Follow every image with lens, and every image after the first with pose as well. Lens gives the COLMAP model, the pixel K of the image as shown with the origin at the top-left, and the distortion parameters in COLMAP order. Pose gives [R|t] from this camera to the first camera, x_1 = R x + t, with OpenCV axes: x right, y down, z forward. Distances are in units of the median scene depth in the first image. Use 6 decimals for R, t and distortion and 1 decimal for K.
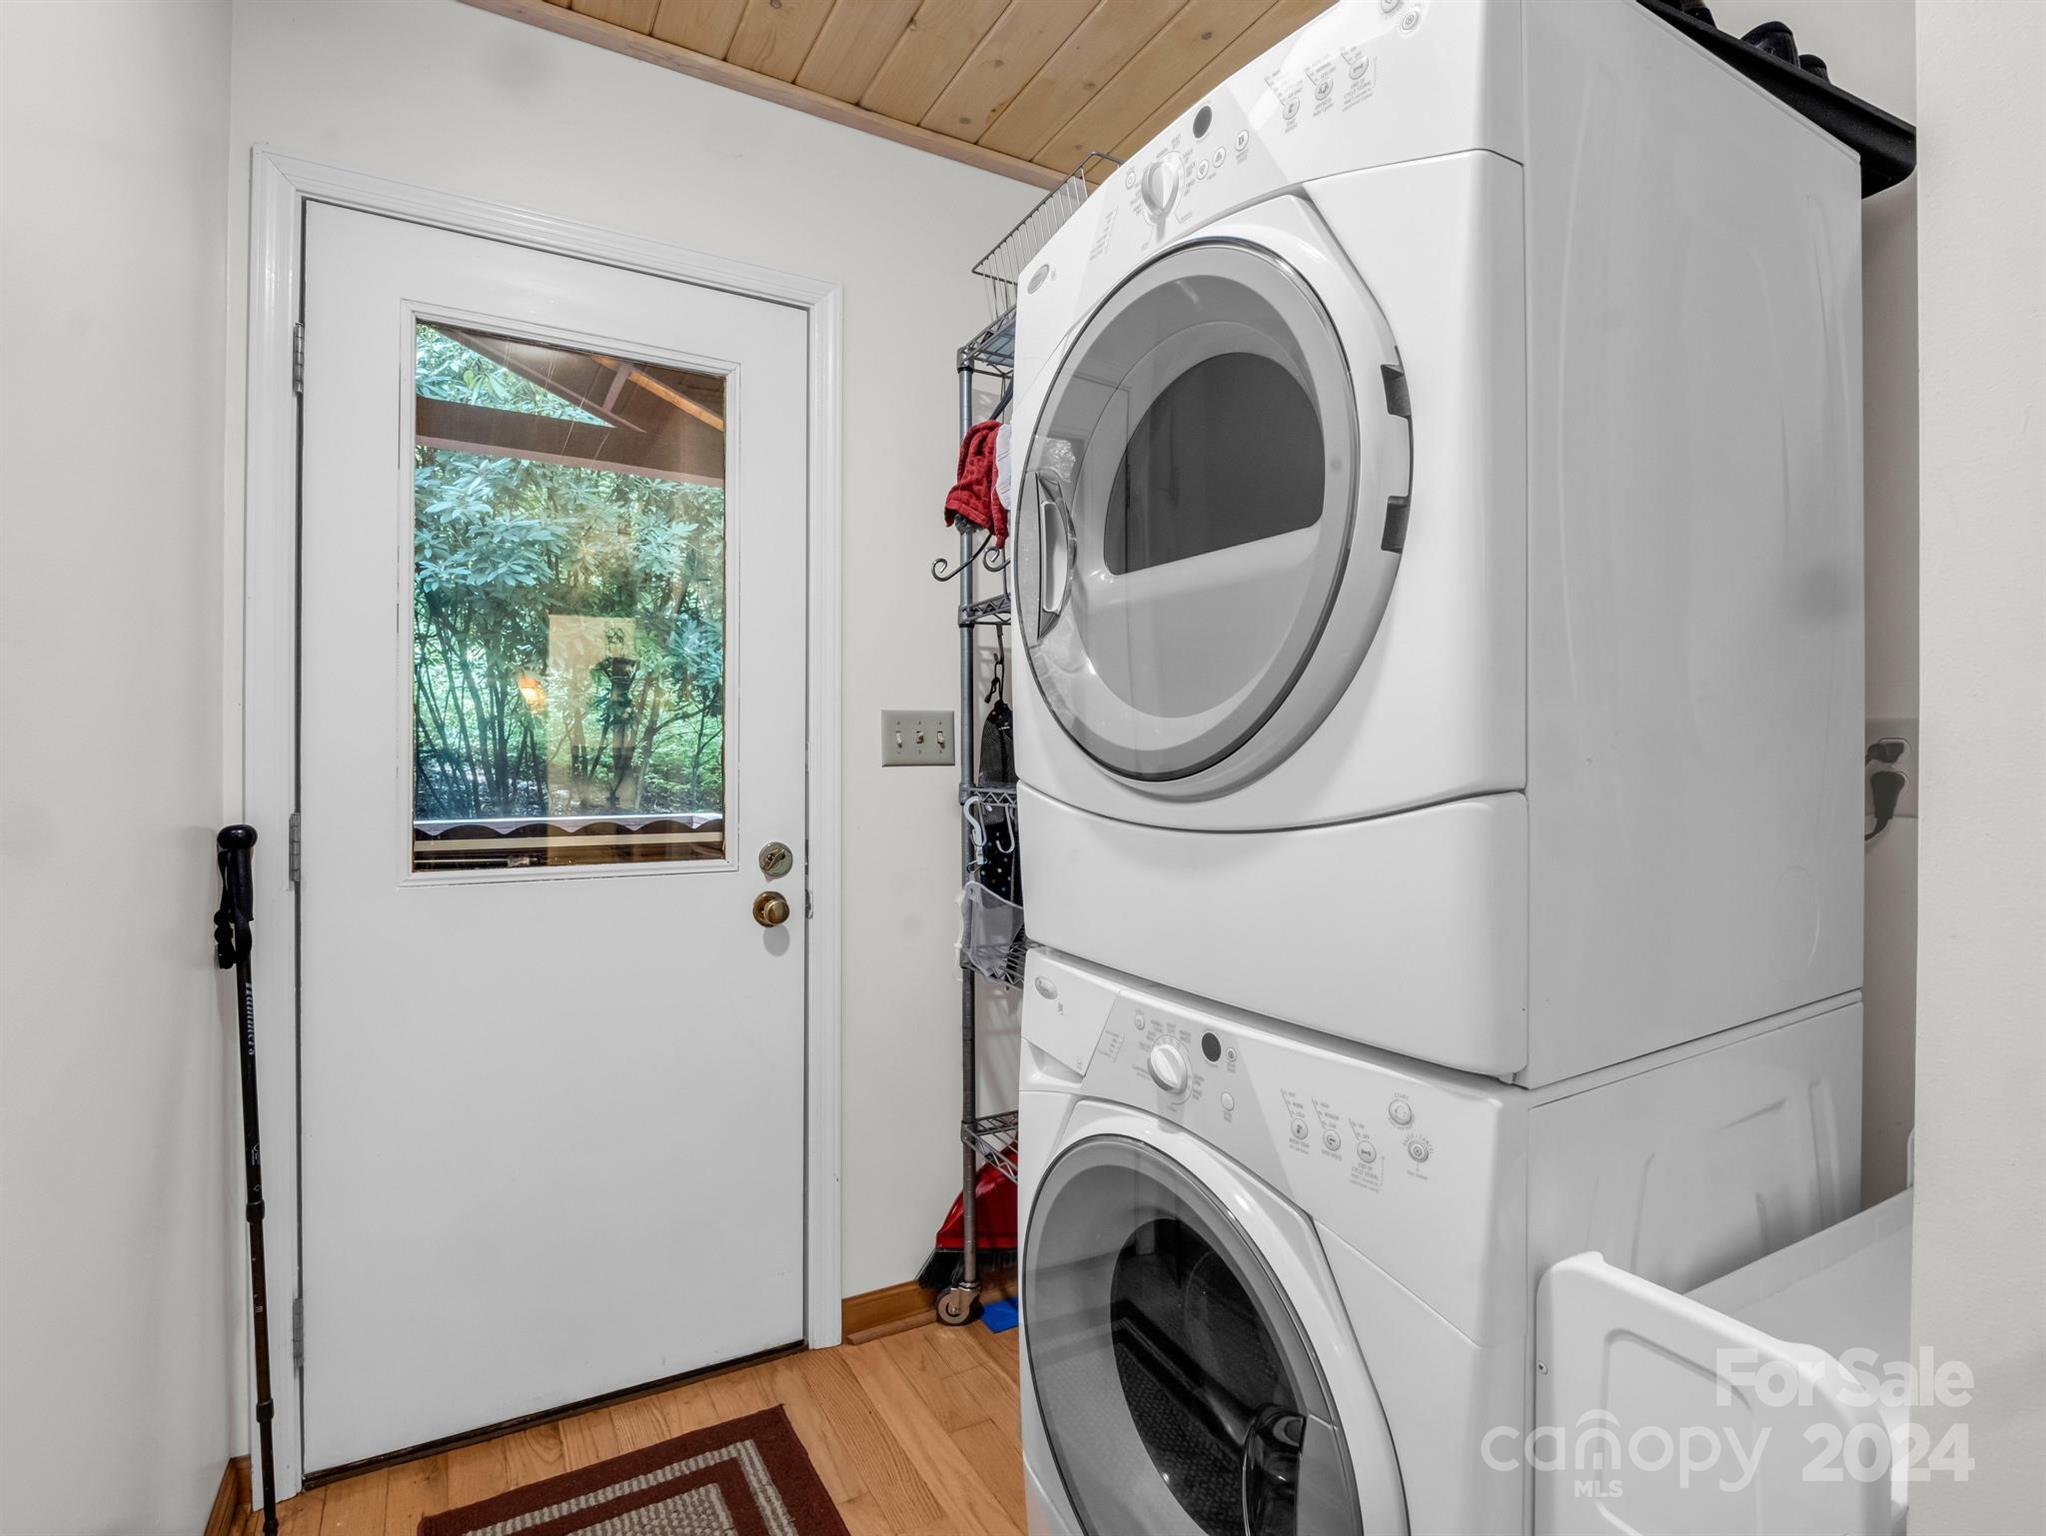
lens RADIAL K [[1005.5, 0, 1017.2], [0, 1005.5, 762.8], [0, 0, 1]] dist [-0.014841, -0.000247]
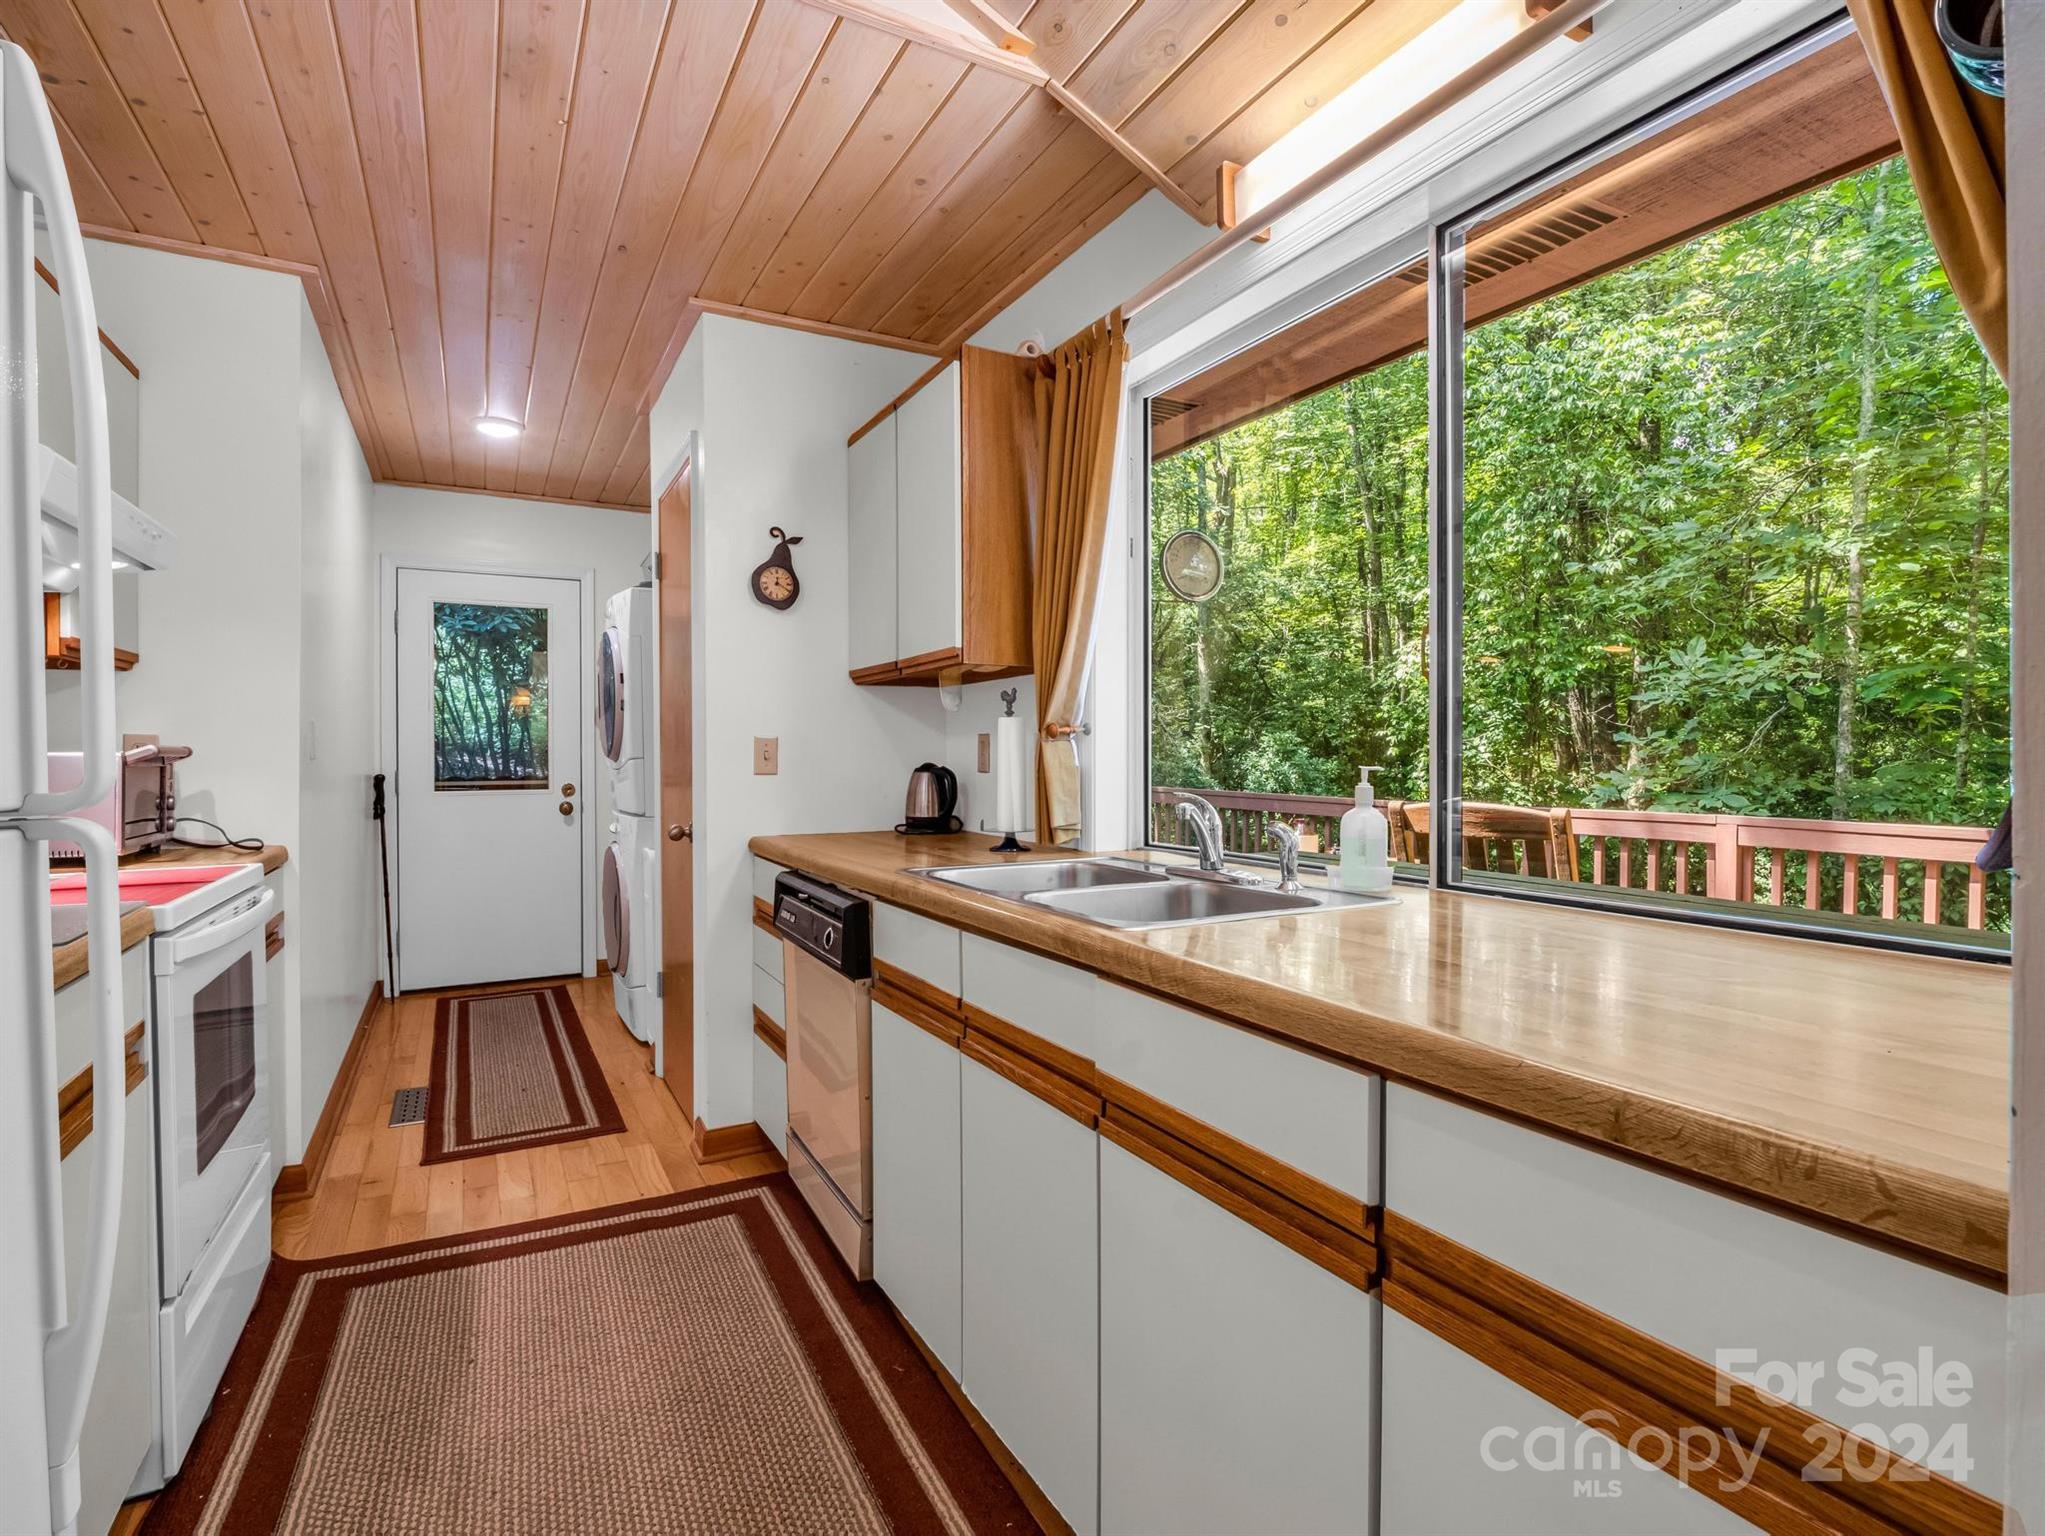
lens RADIAL K [[998.9, 0, 991.3], [0, 998.9, 755.2], [0, 0, 1]] dist [-0.015091, -0.000027]
pose [[0.999235, -0.002522, -0.039025, 1.056141], [0.002657, 0.999991, 0.003415, -0.002083], [0.039016, -0.003516, 0.999232, -1.713214]]
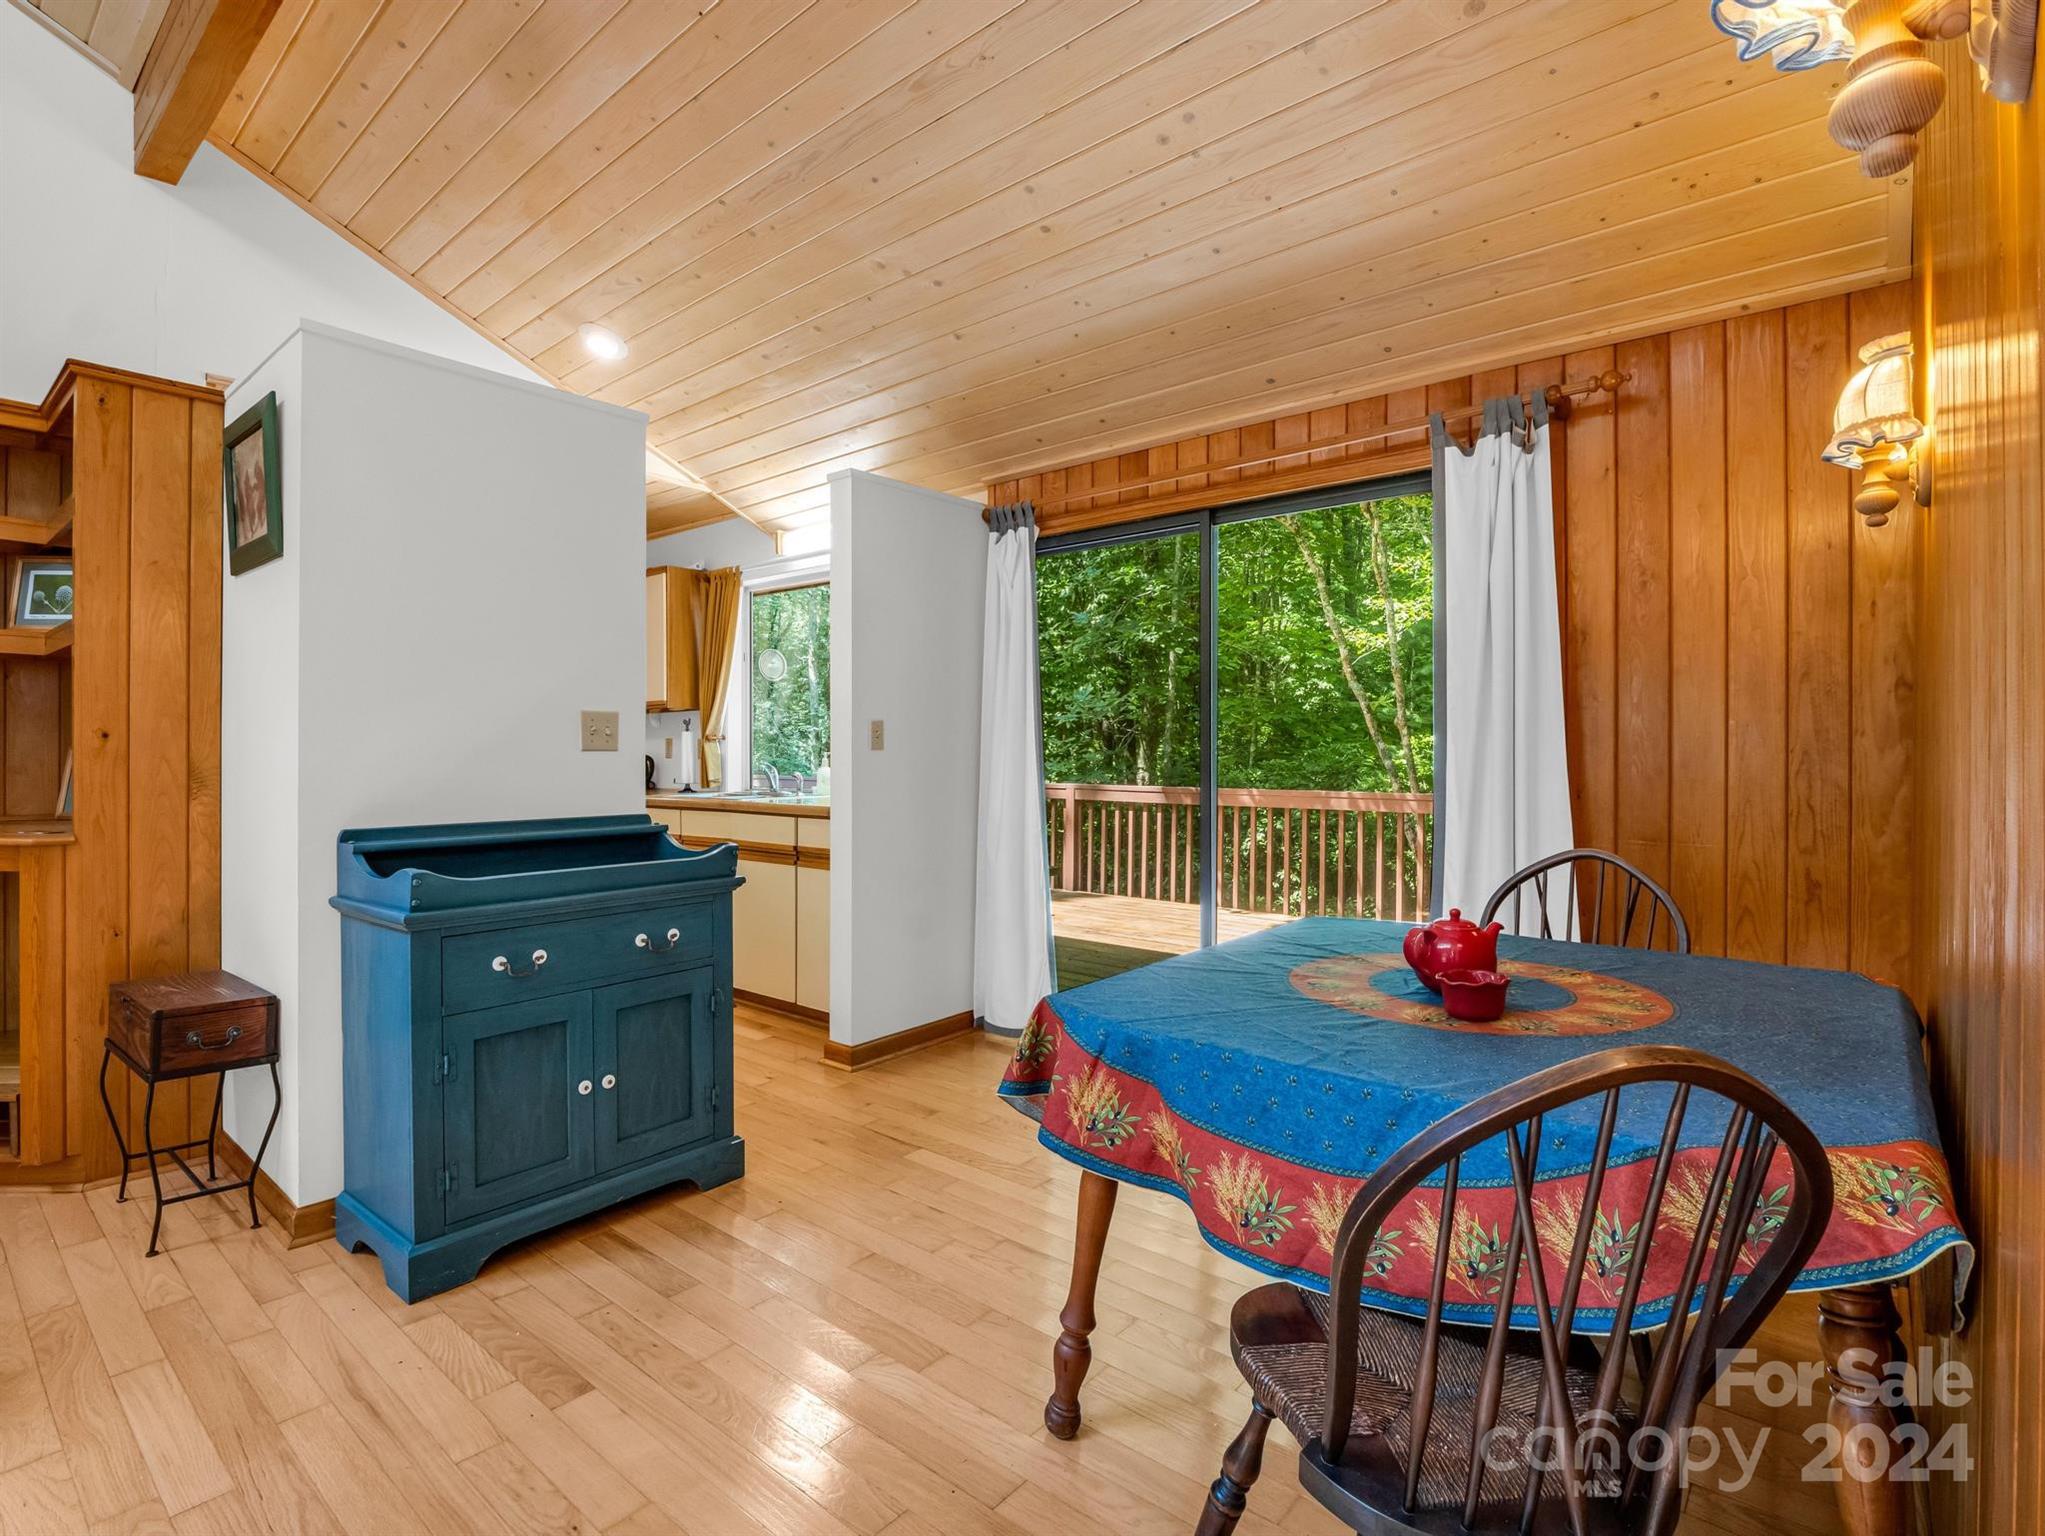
lens RADIAL K [[998.9, 0, 991.3], [0, 998.9, 755.2], [0, 0, 1]] dist [-0.015091, -0.000027]
pose [[0.944067, -0.001612, 0.329750, 0.899169], [0.000277, 0.999992, 0.004096, 0.009984], [-0.329754, -0.003775, 0.944060, -3.509047]]
